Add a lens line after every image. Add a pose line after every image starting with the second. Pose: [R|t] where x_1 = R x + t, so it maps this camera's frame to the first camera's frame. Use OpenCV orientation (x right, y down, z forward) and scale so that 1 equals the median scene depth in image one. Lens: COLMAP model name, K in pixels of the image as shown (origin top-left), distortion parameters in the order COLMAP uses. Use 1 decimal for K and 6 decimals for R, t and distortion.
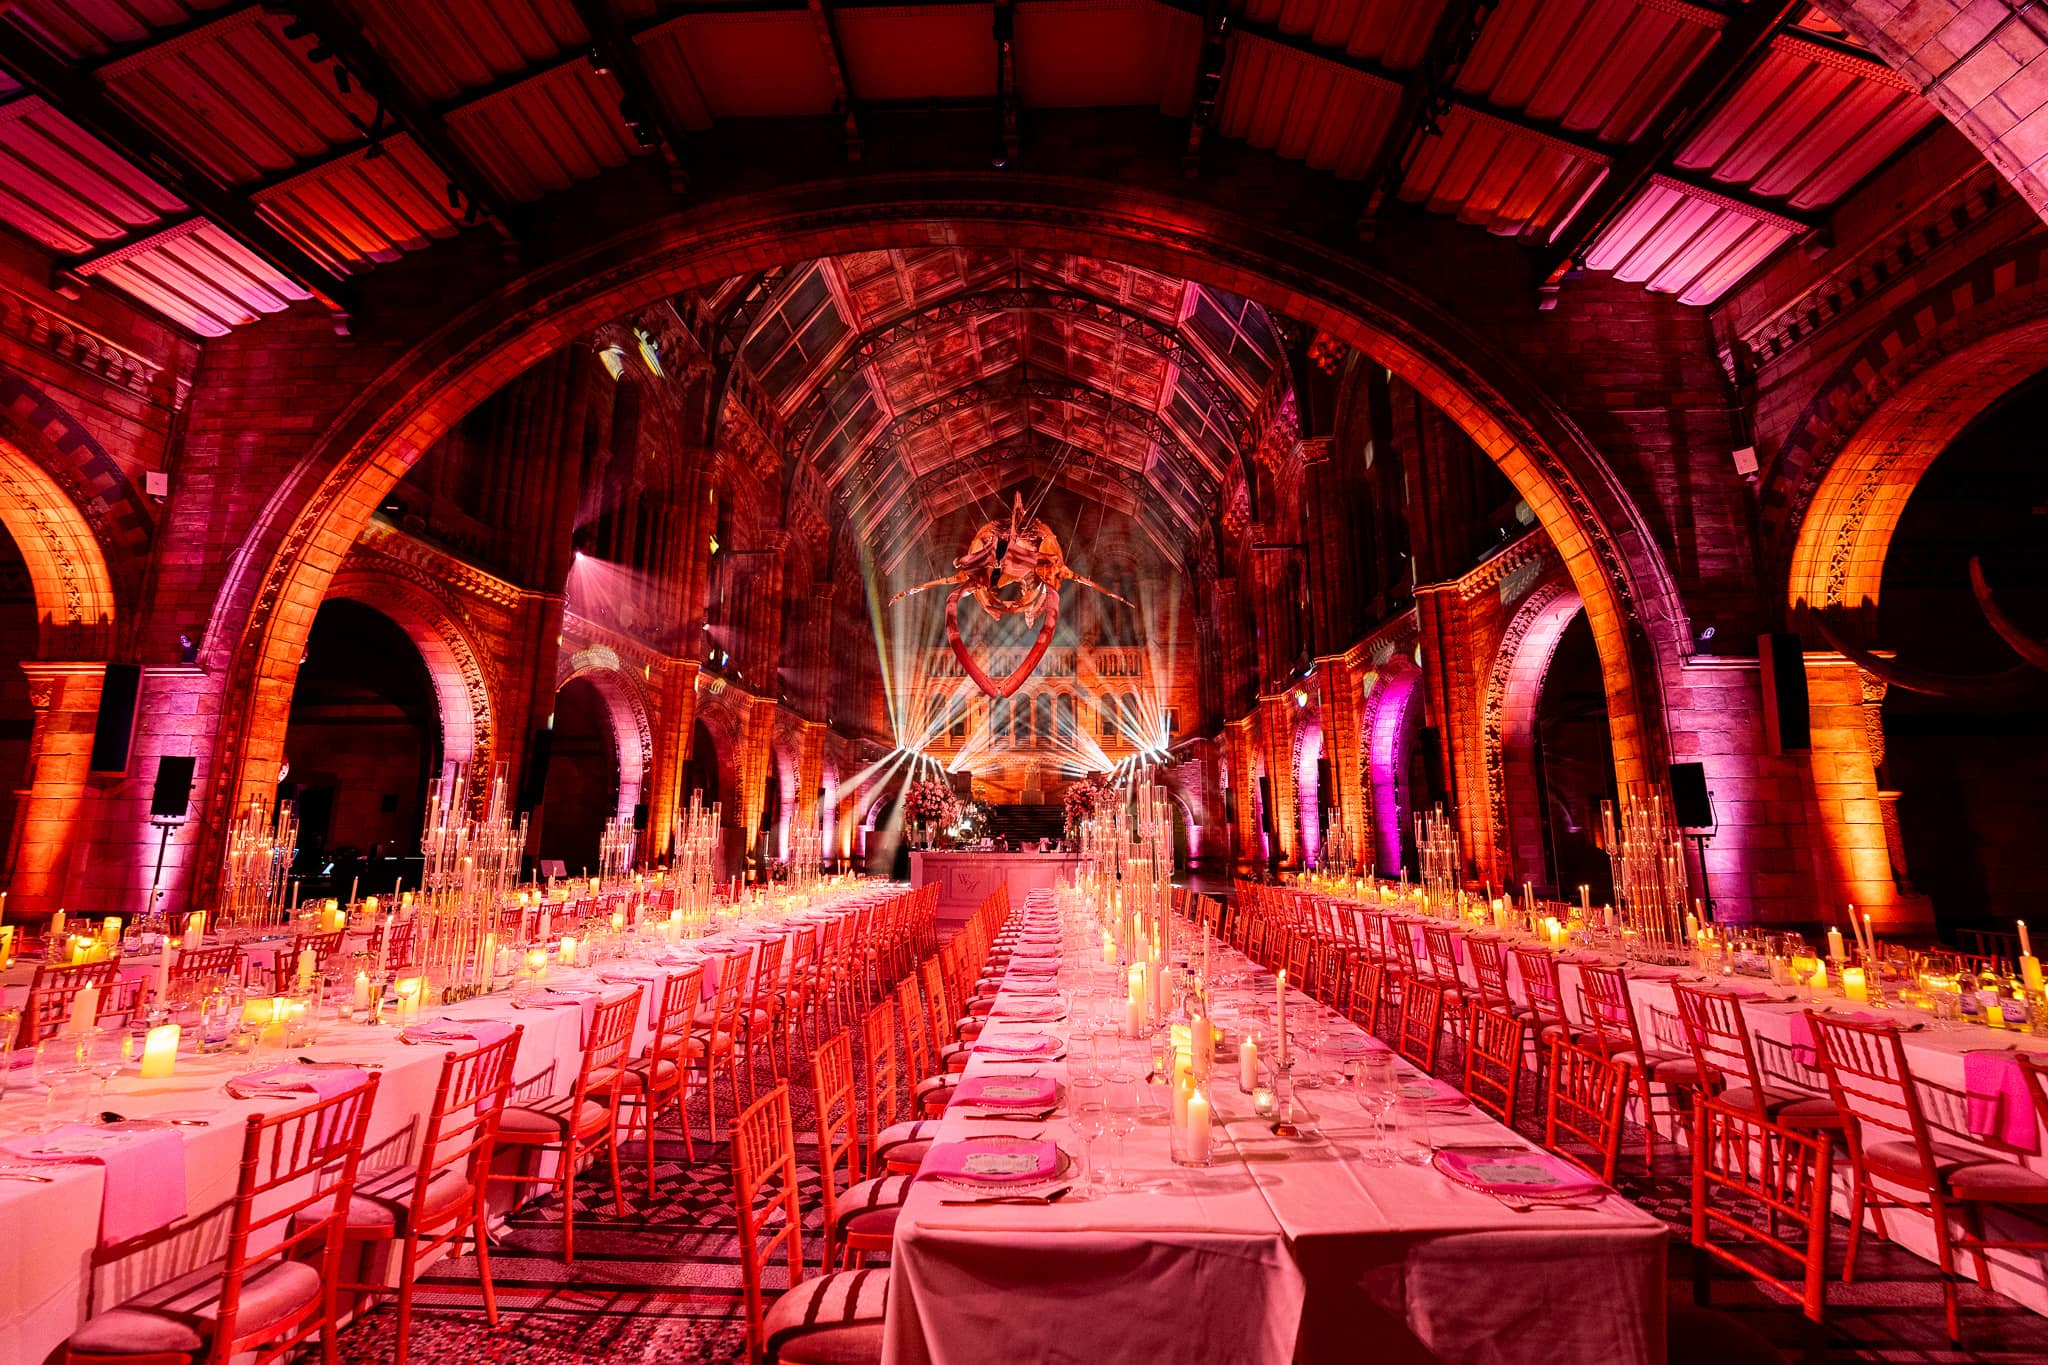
lens RADIAL K [[846.8, 0, 1028.6], [0, 846.8, 682.2], [0, 0, 1]] dist [-0.003677, -0.003721]
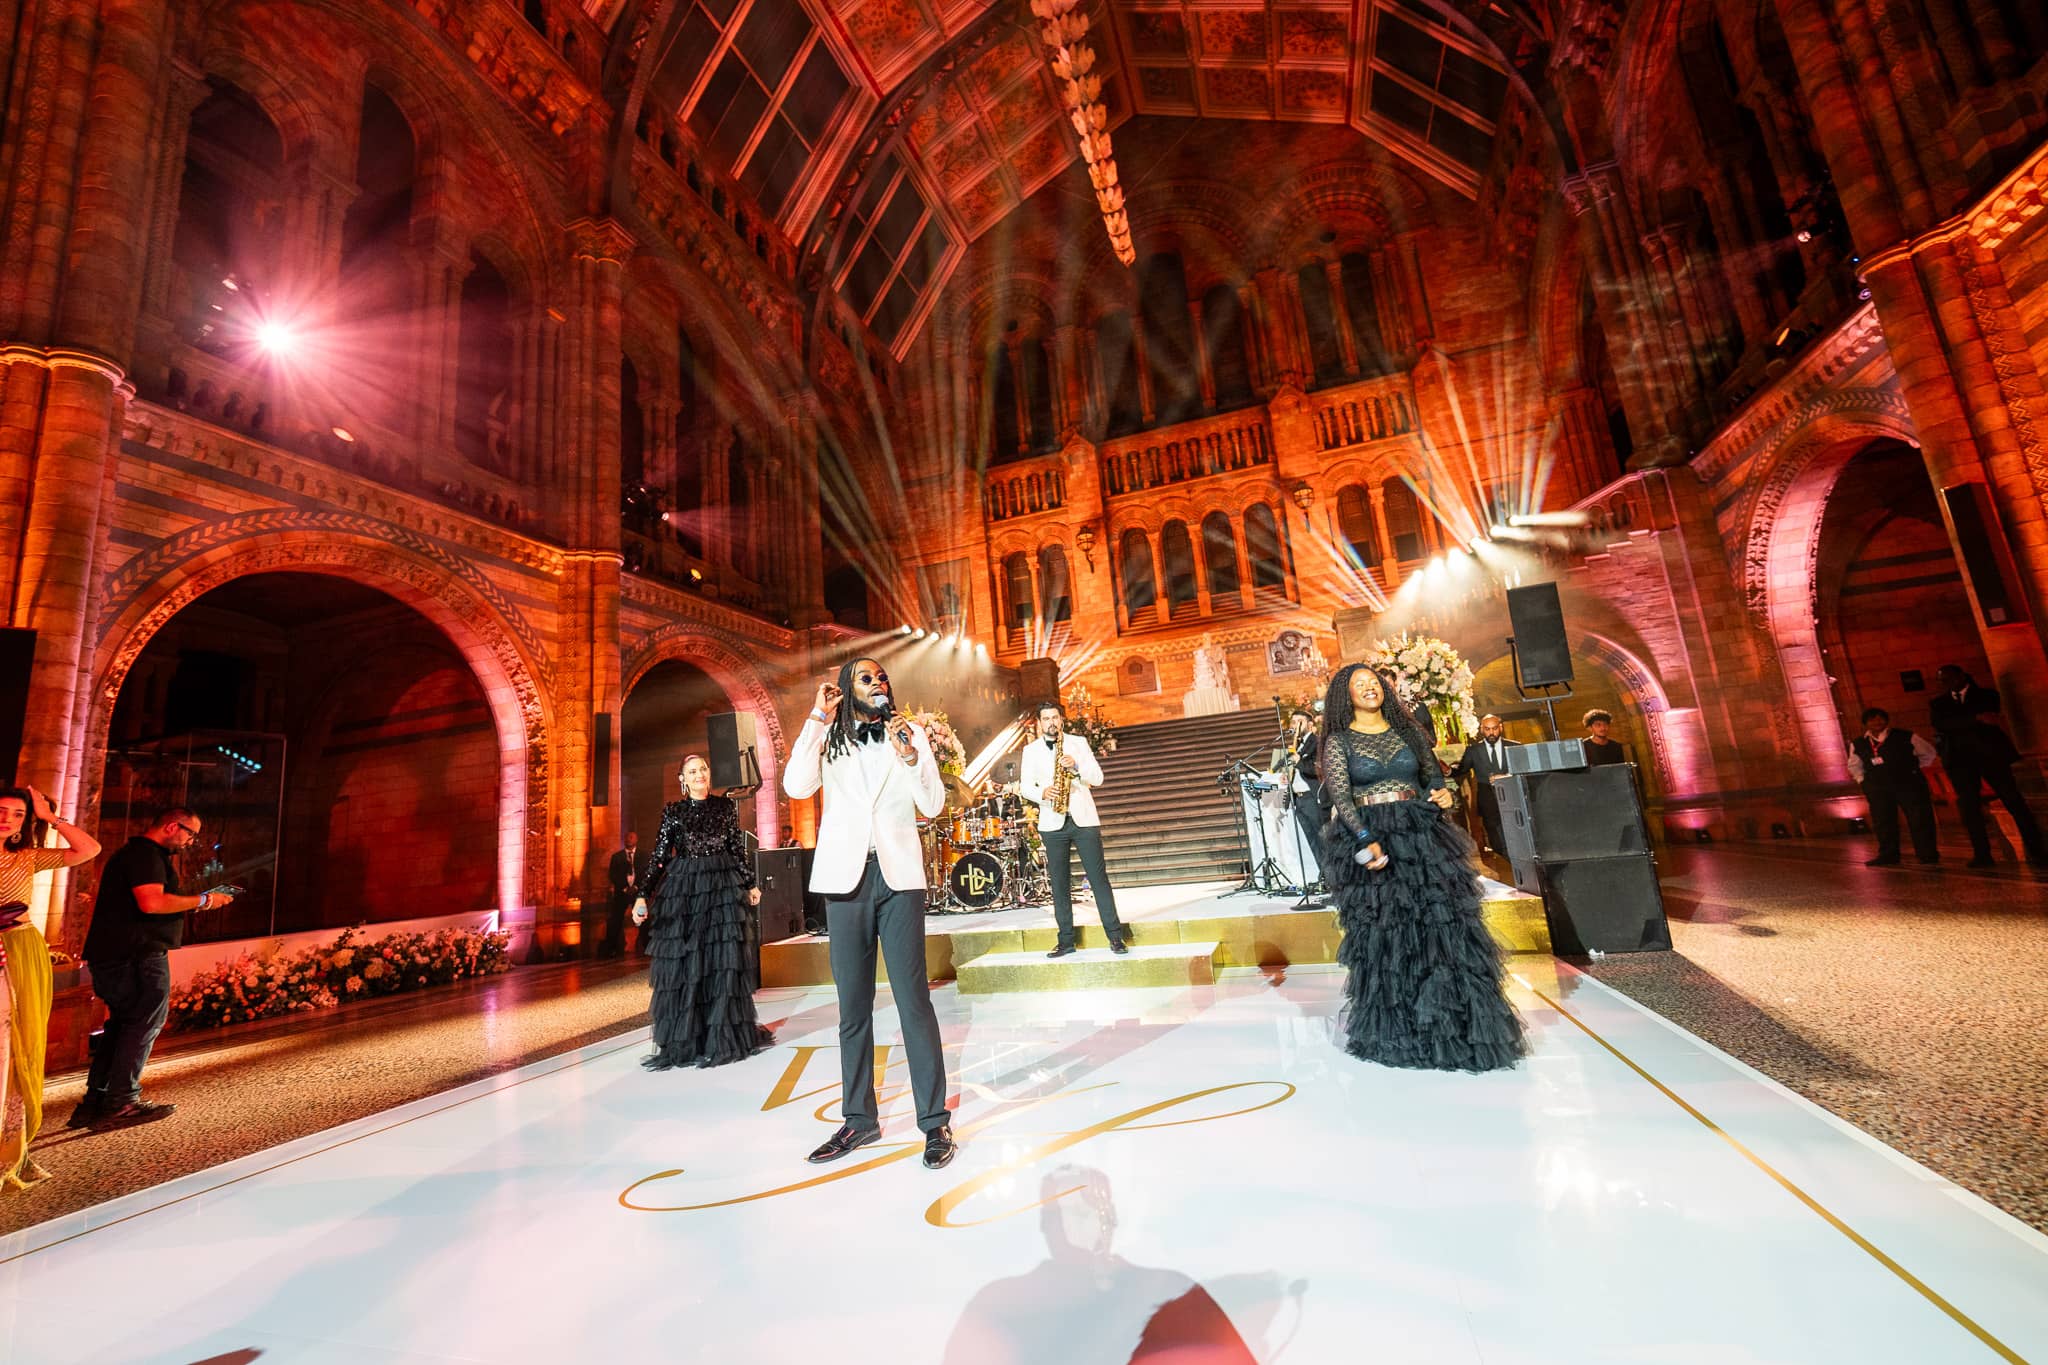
lens RADIAL K [[832.5, 0, 1026.6], [0, 832.5, 676.0], [0, 0, 1]] dist [-0.004069, -0.003856]
pose [[0.956804, -0.142798, -0.253250, 0.107964], [0.143934, 0.989486, -0.014137, 0.487477], [0.252606, -0.022925, 0.967298, 2.396082]]
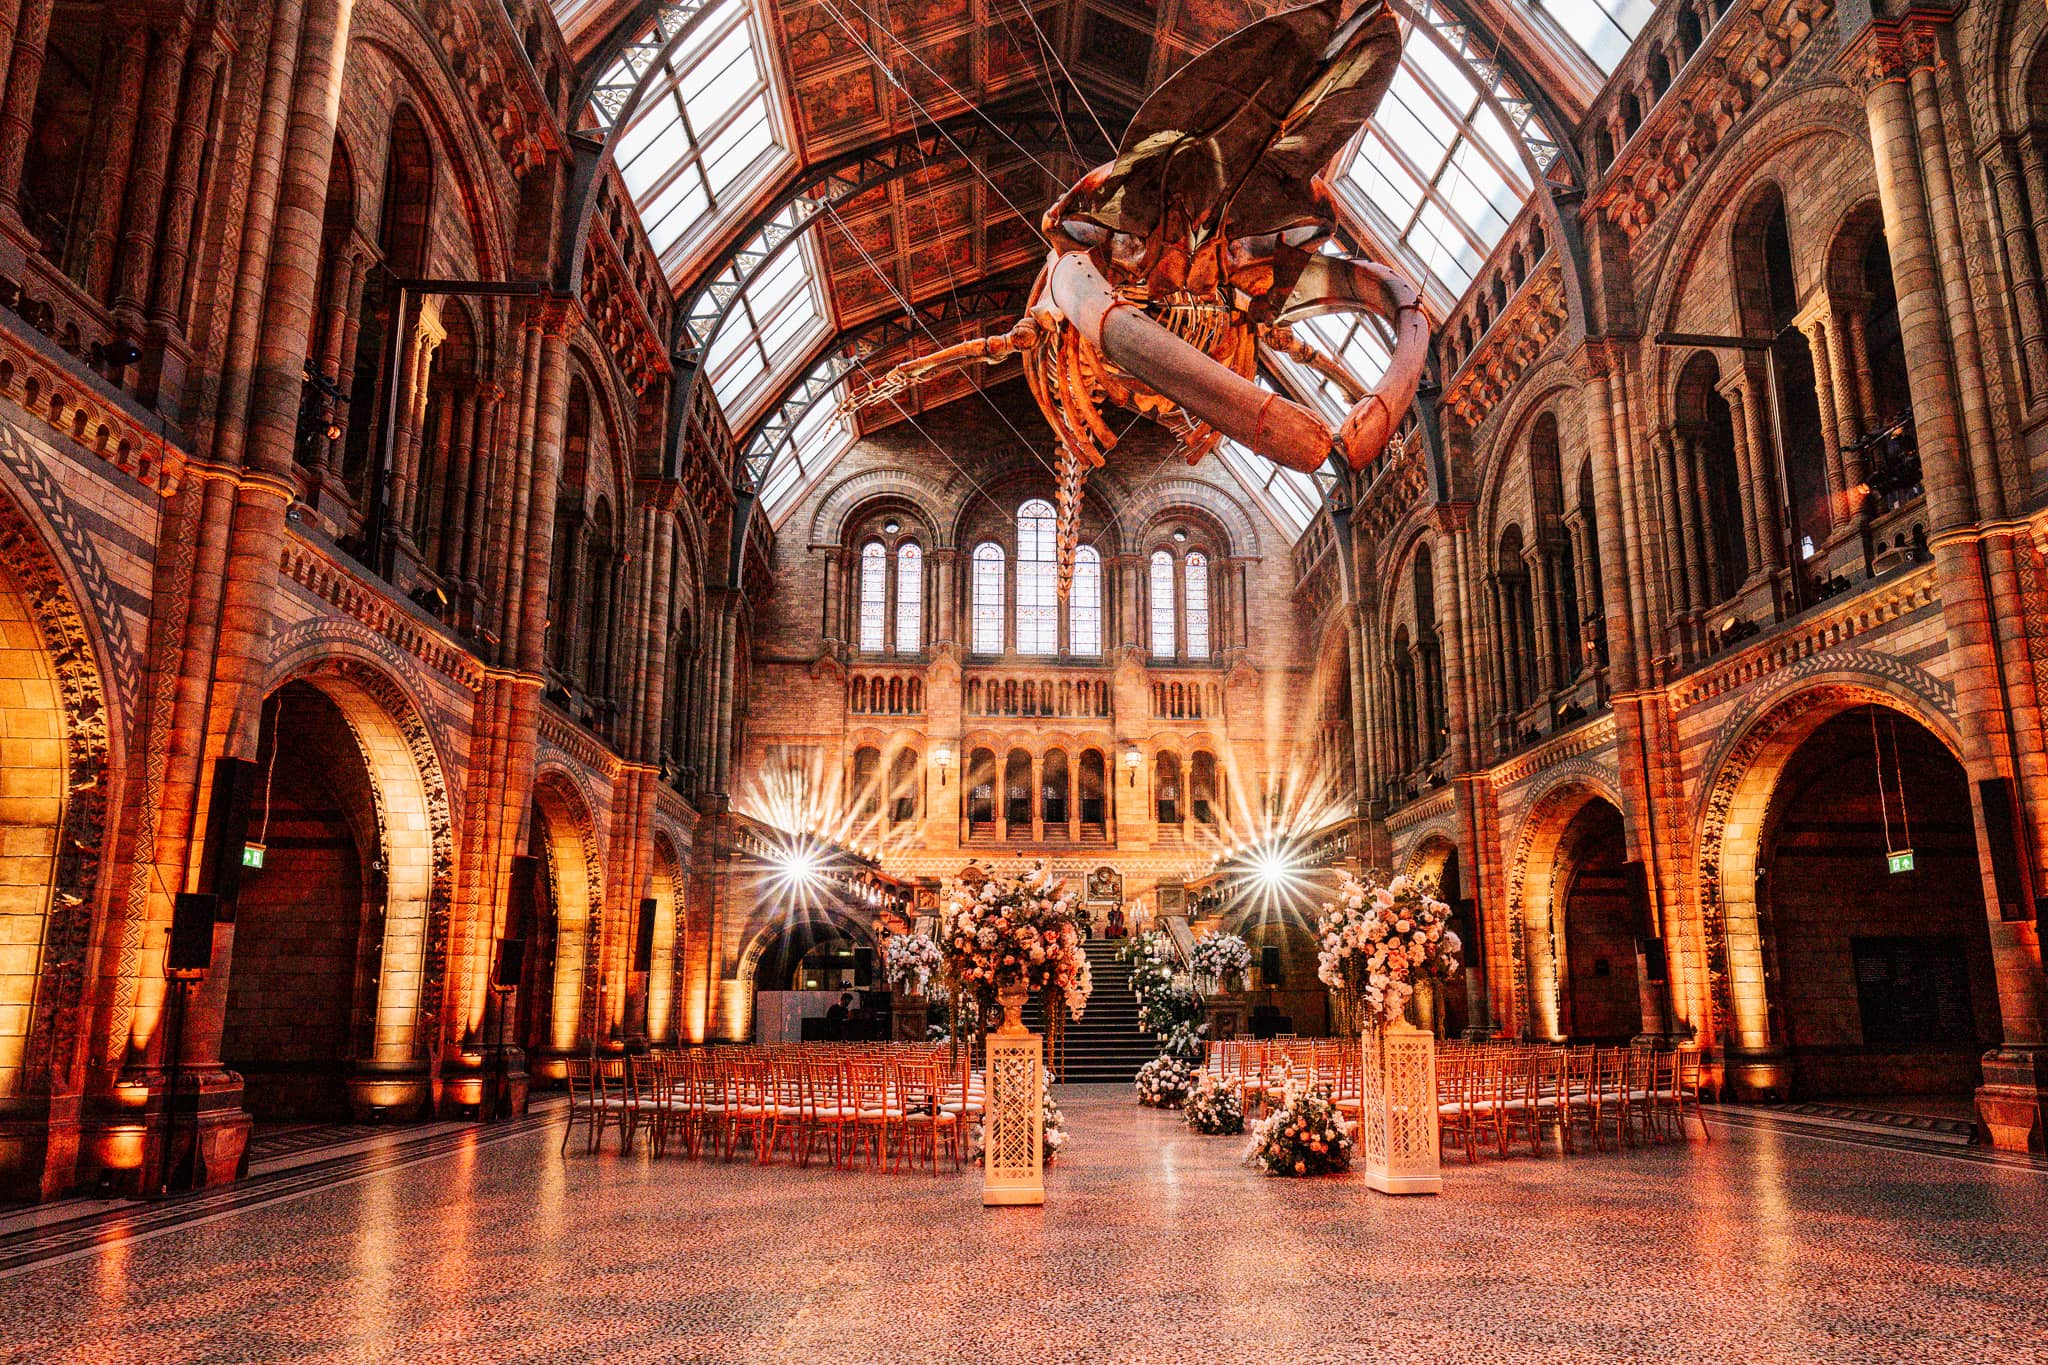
lens RADIAL K [[1143.4, 0, 1079.0], [0, 1143.4, 809.7], [0, 0, 1]] dist [0.004246, -0.011292]
pose [[0.992560, 0.011918, 0.121172, -0.285778], [-0.013110, 0.999873, 0.009044, 0.227595], [-0.121048, -0.010565, 0.992590, 1.148170]]
